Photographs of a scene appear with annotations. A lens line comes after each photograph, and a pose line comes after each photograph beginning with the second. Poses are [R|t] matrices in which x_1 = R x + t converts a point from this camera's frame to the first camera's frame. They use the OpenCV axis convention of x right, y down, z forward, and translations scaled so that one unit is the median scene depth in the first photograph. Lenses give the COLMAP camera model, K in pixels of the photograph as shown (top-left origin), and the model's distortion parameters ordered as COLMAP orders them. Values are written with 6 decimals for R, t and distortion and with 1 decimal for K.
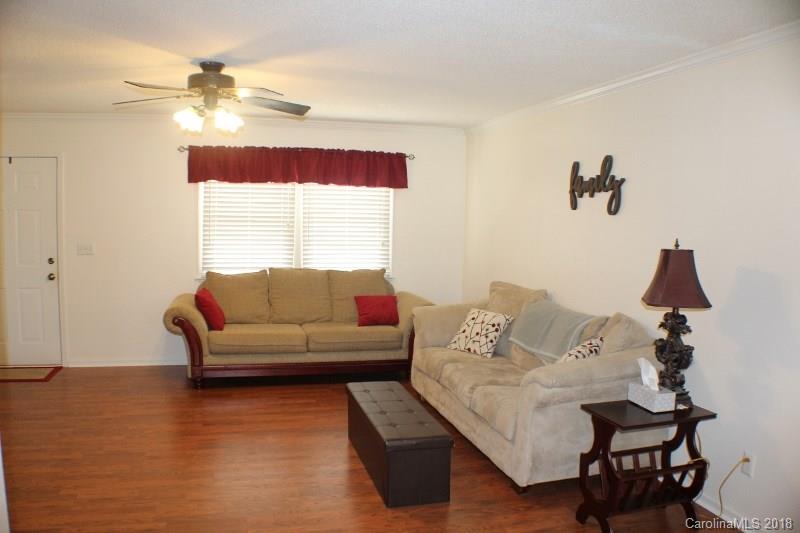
lens RADIAL K [[611.4, 0, 400.0], [0, 611.4, 266.5], [0, 0, 1]] dist [-0.192316, 0.063874]
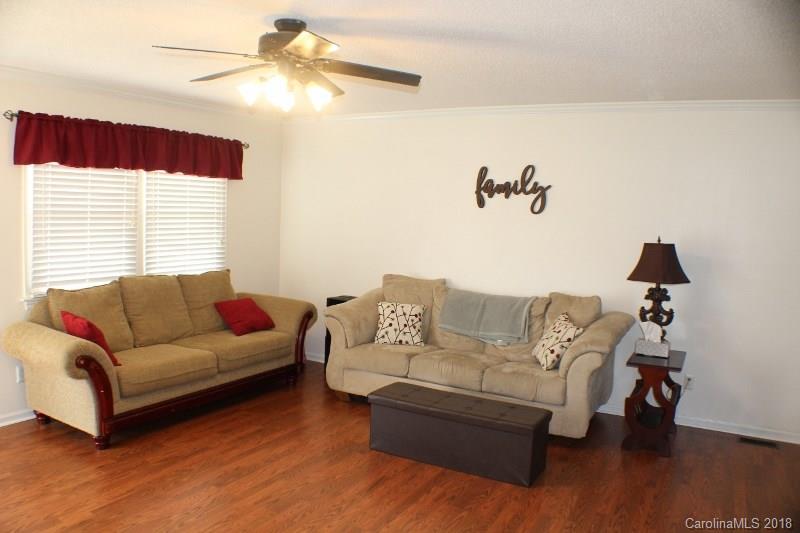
lens RADIAL K [[627.5, 0, 400.0], [0, 627.5, 252.3], [0, 0, 1]] dist [-0.101423, 0.002854]
pose [[0.725396, -0.046900, 0.686732, -0.552295], [0.042917, 0.998817, 0.022880, -0.036700], [-0.686992, 0.012876, 0.726551, 0.193344]]
